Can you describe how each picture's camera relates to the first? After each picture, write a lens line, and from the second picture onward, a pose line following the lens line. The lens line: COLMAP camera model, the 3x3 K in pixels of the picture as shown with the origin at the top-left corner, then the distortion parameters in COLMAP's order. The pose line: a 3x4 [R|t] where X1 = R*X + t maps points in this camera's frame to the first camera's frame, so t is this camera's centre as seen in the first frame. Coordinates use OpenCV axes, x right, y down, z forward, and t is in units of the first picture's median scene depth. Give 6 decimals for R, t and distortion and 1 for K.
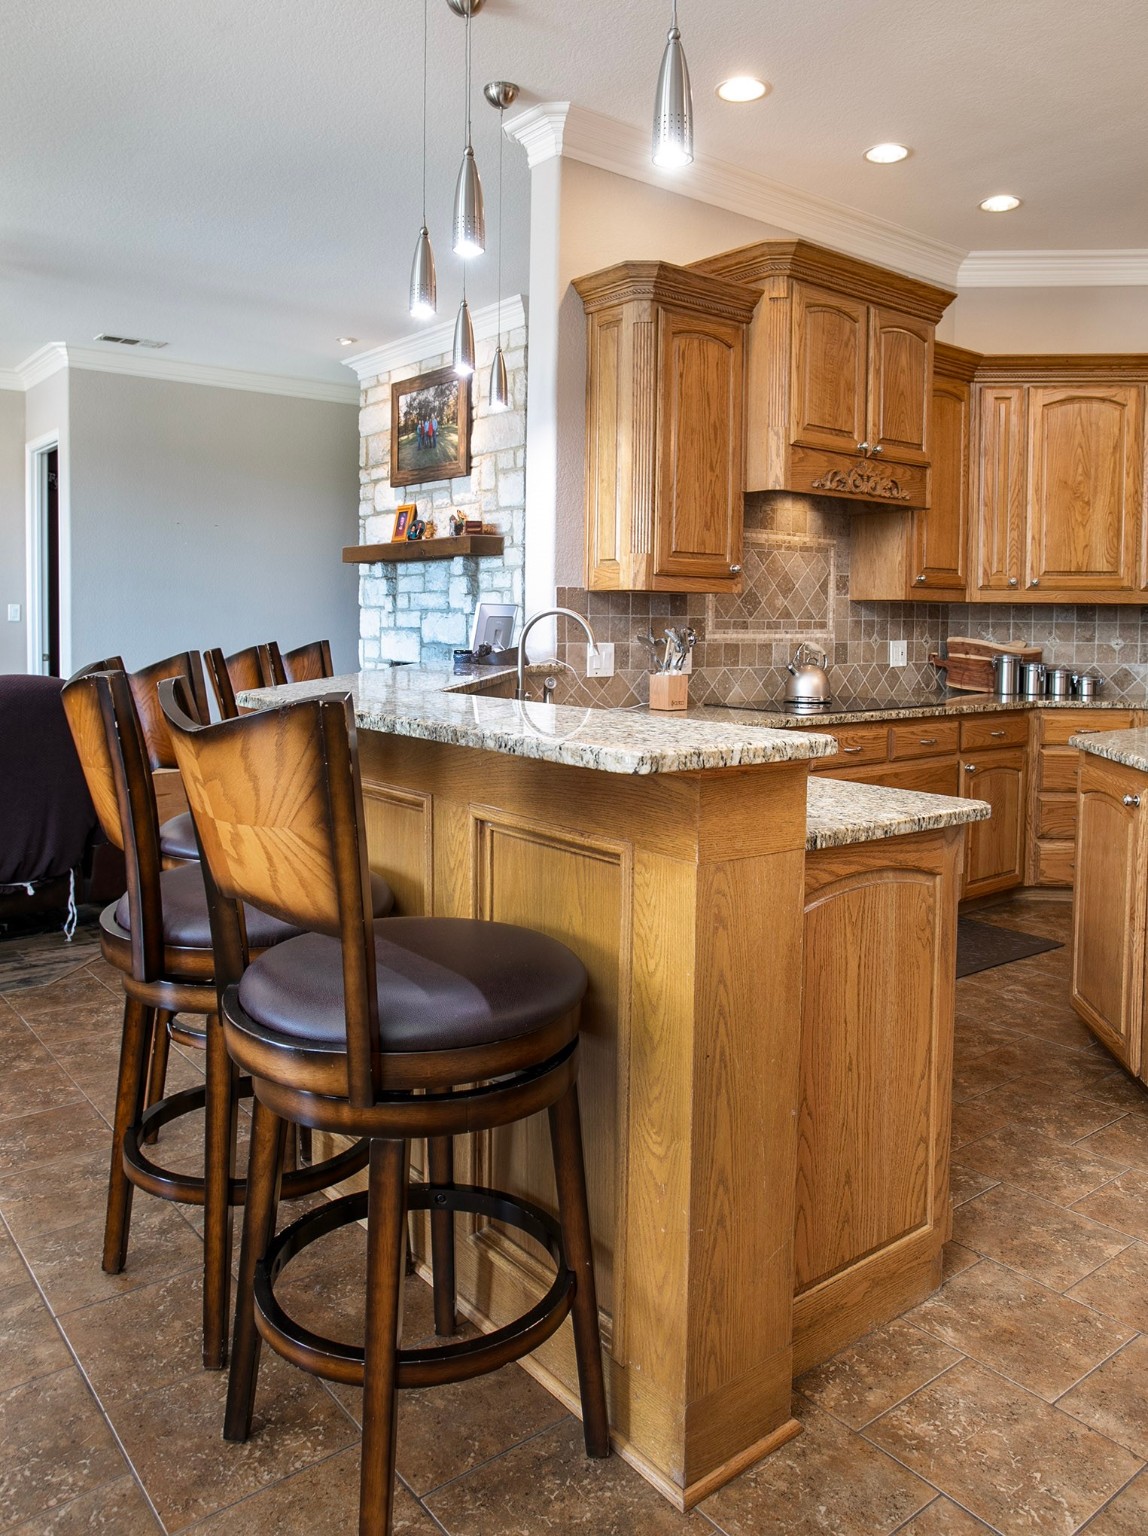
lens RADIAL K [[1128.4, 0, 587.1], [0, 1128.4, 676.6], [0, 0, 1]] dist [-0.041280, 0.020043]
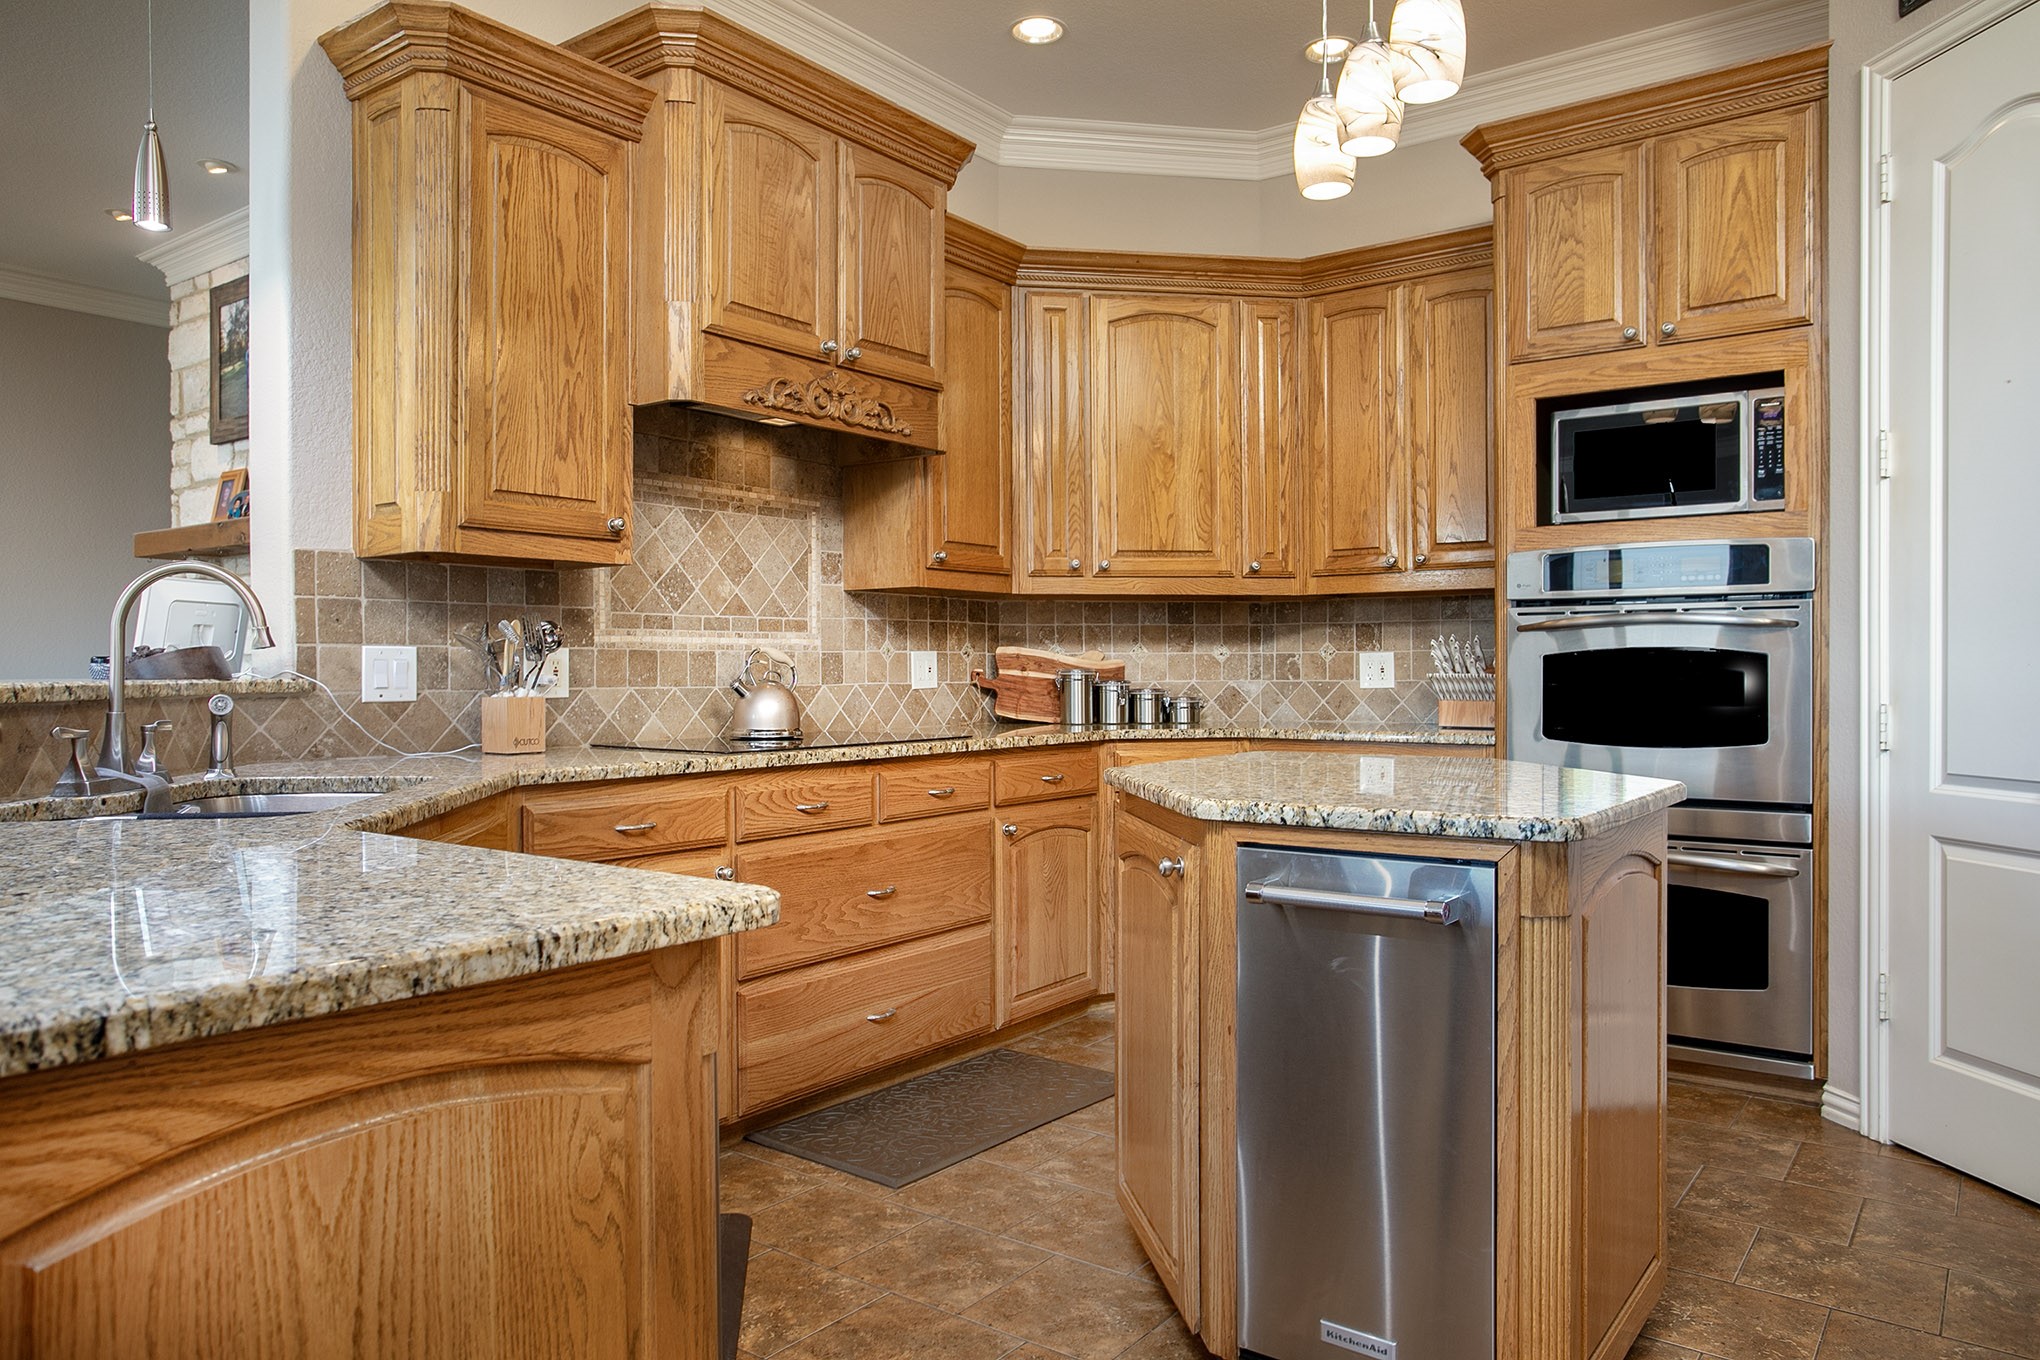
lens RADIAL K [[1360.2, 0, 1035.7], [0, 1360.2, 683.9], [0, 0, 1]] dist [-0.040534, 0.006665]
pose [[0.964906, -0.017017, 0.262045, 0.128873], [0.027126, 0.999019, -0.035008, 0.020663], [-0.261192, 0.040887, 0.964421, 0.178366]]
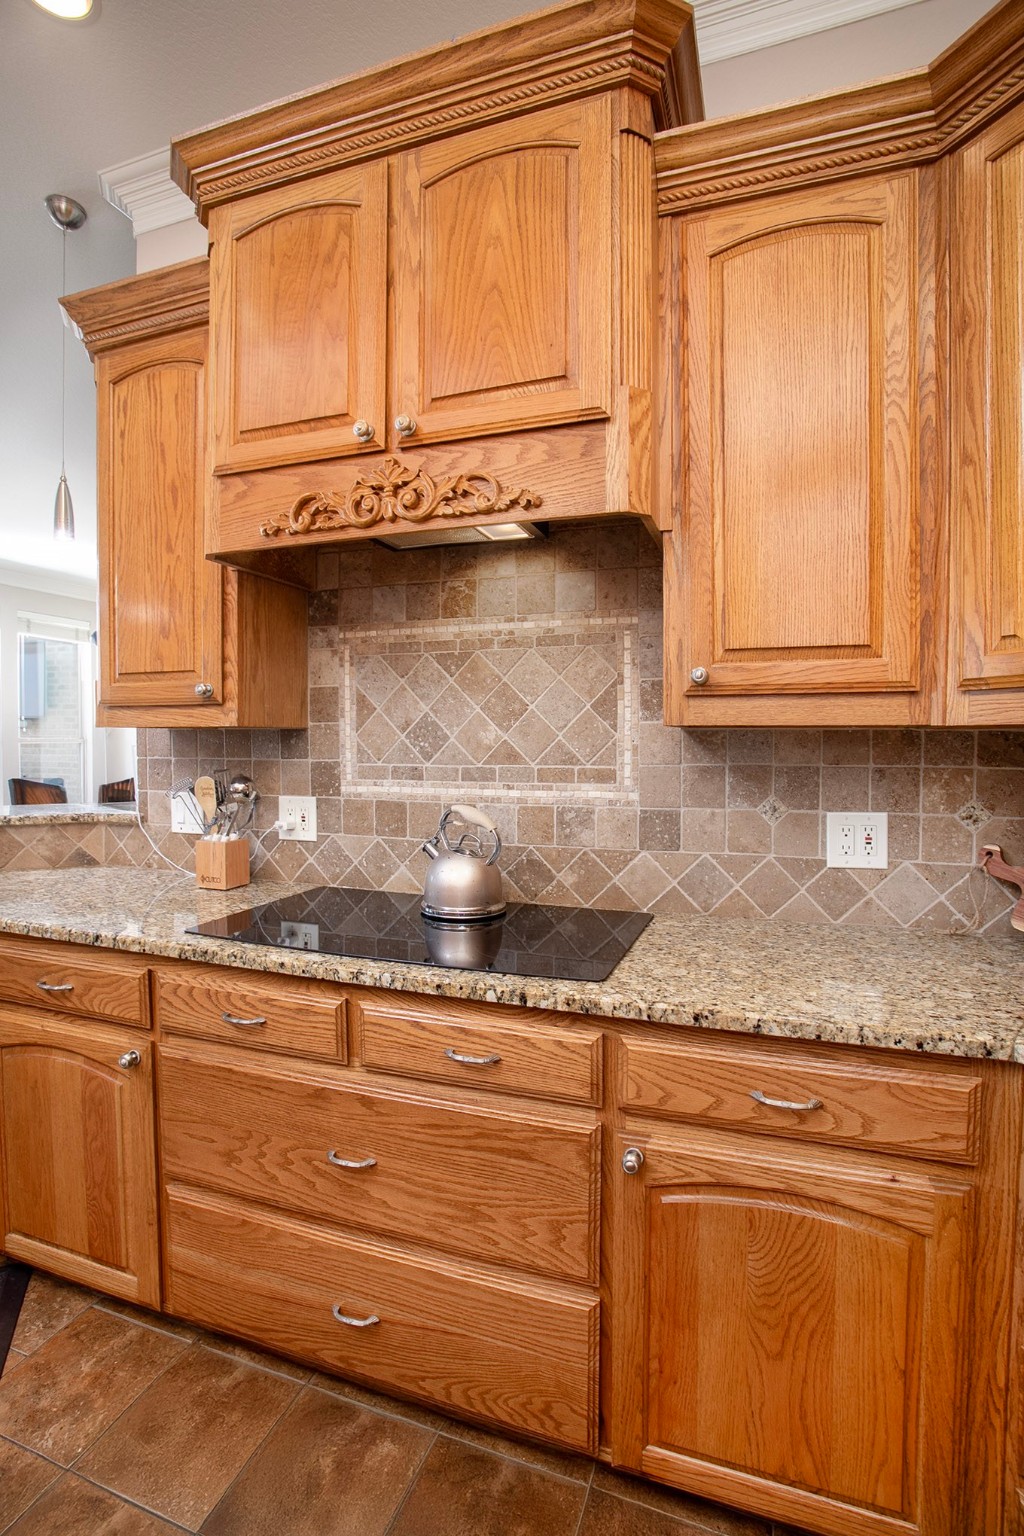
lens RADIAL K [[762.1, 0, 509.0], [0, 762.1, 764.6], [0, 0, 1]] dist [-0.063598, 0.017747]
pose [[0.514241, 0.017945, -0.857458, 0.491212], [-0.038851, 0.999242, -0.002388, -0.047455], [0.856765, 0.034541, 0.514549, 0.757432]]
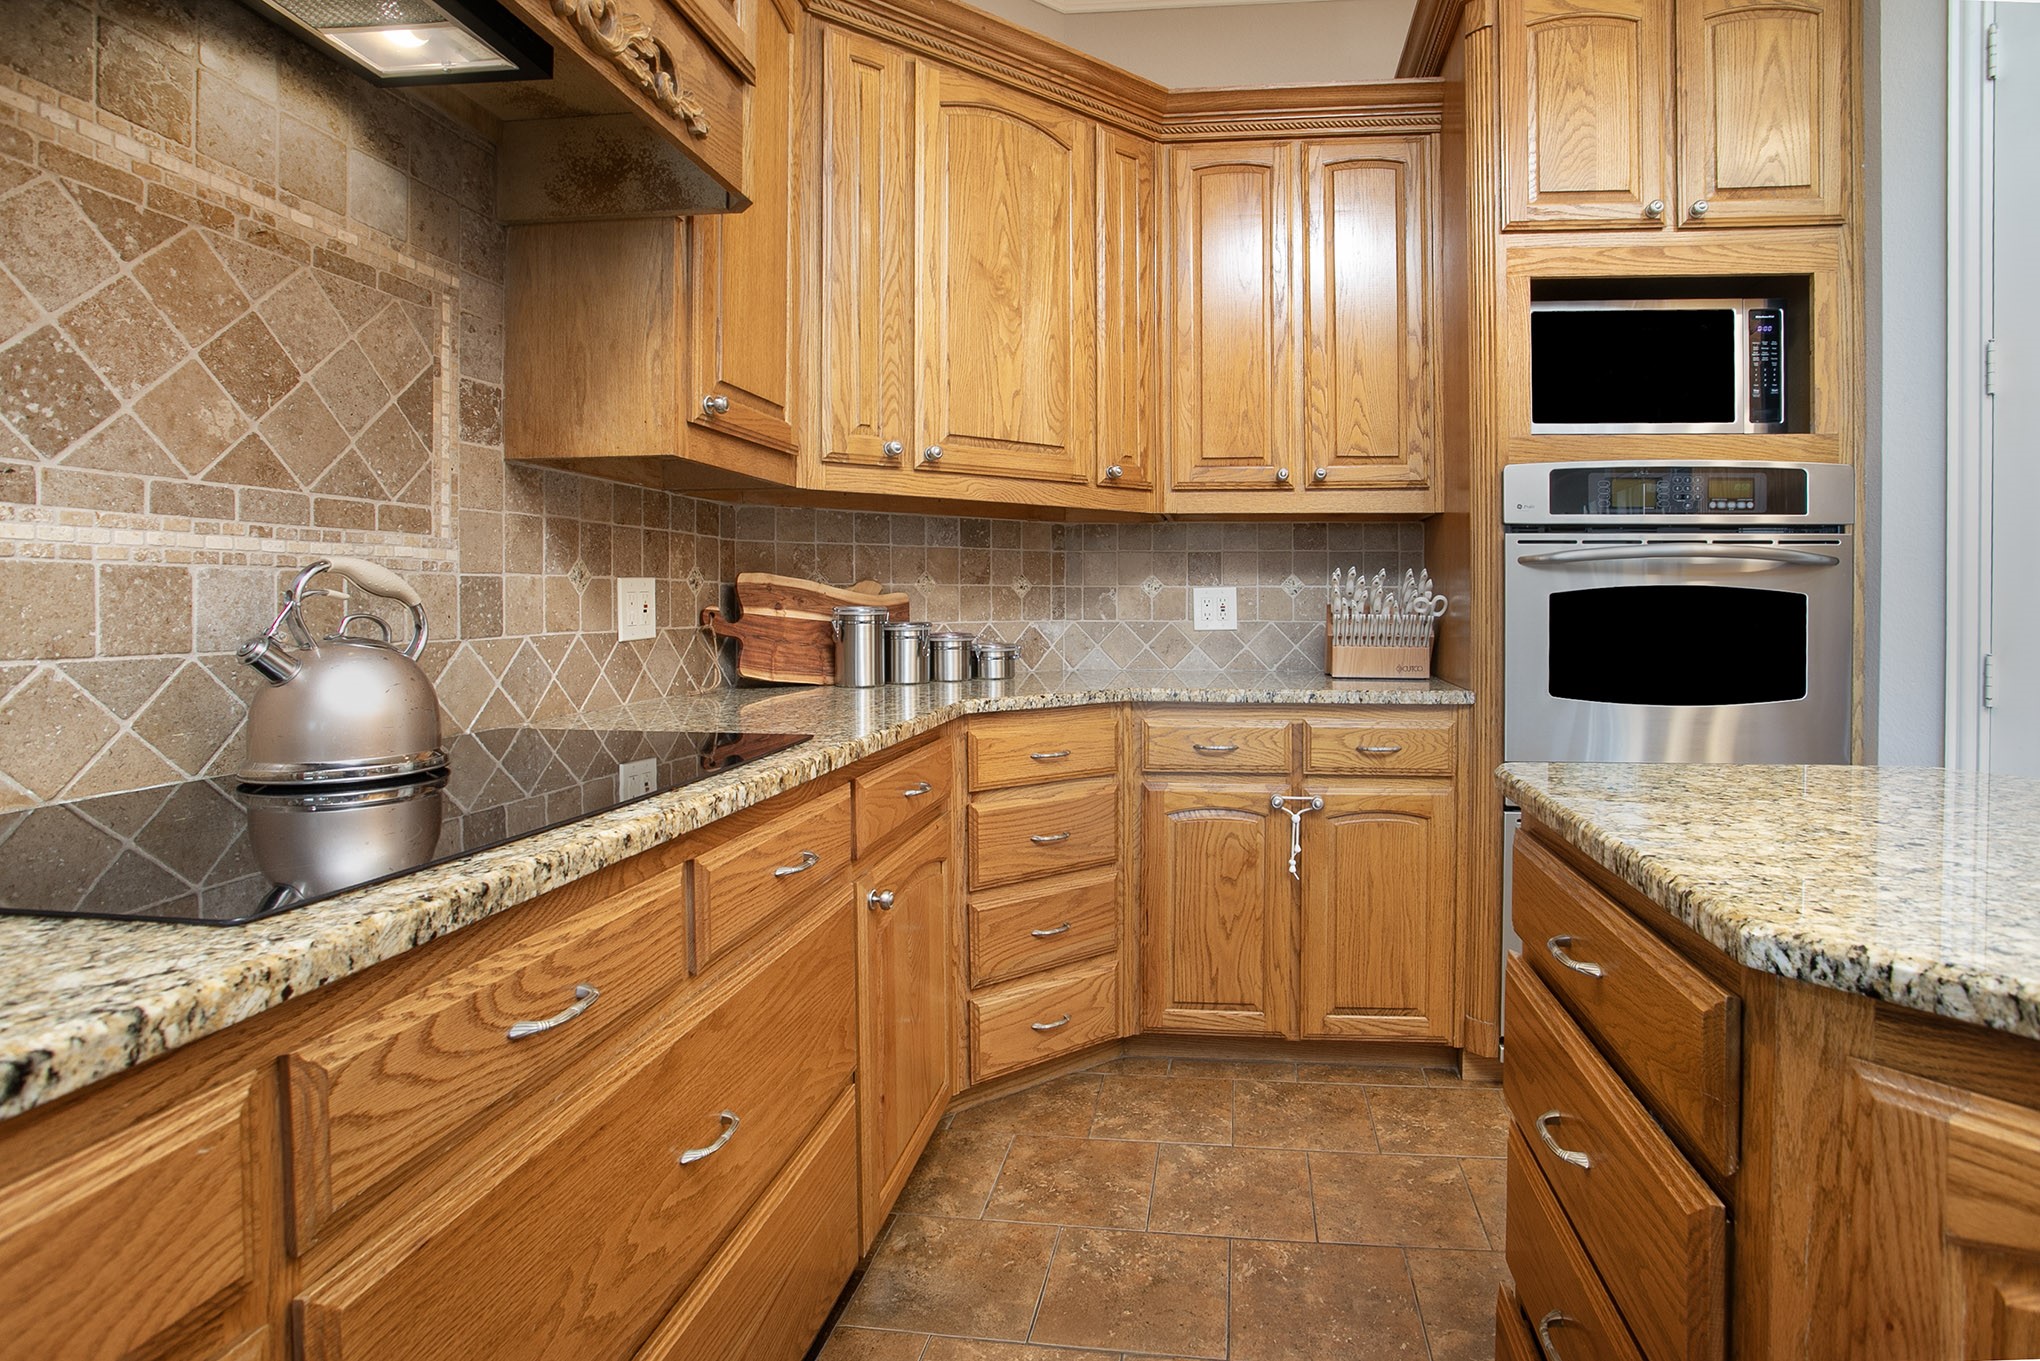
lens RADIAL K [[1012.2, 0, 1136.1], [0, 1012.2, 616.8], [0, 0, 1]] dist [-0.063598, 0.017747]
pose [[0.696139, -0.020978, 0.717600, 0.146554], [0.041928, 0.999055, -0.011468, -0.005479], [-0.716682, 0.038071, 0.696361, 0.639336]]
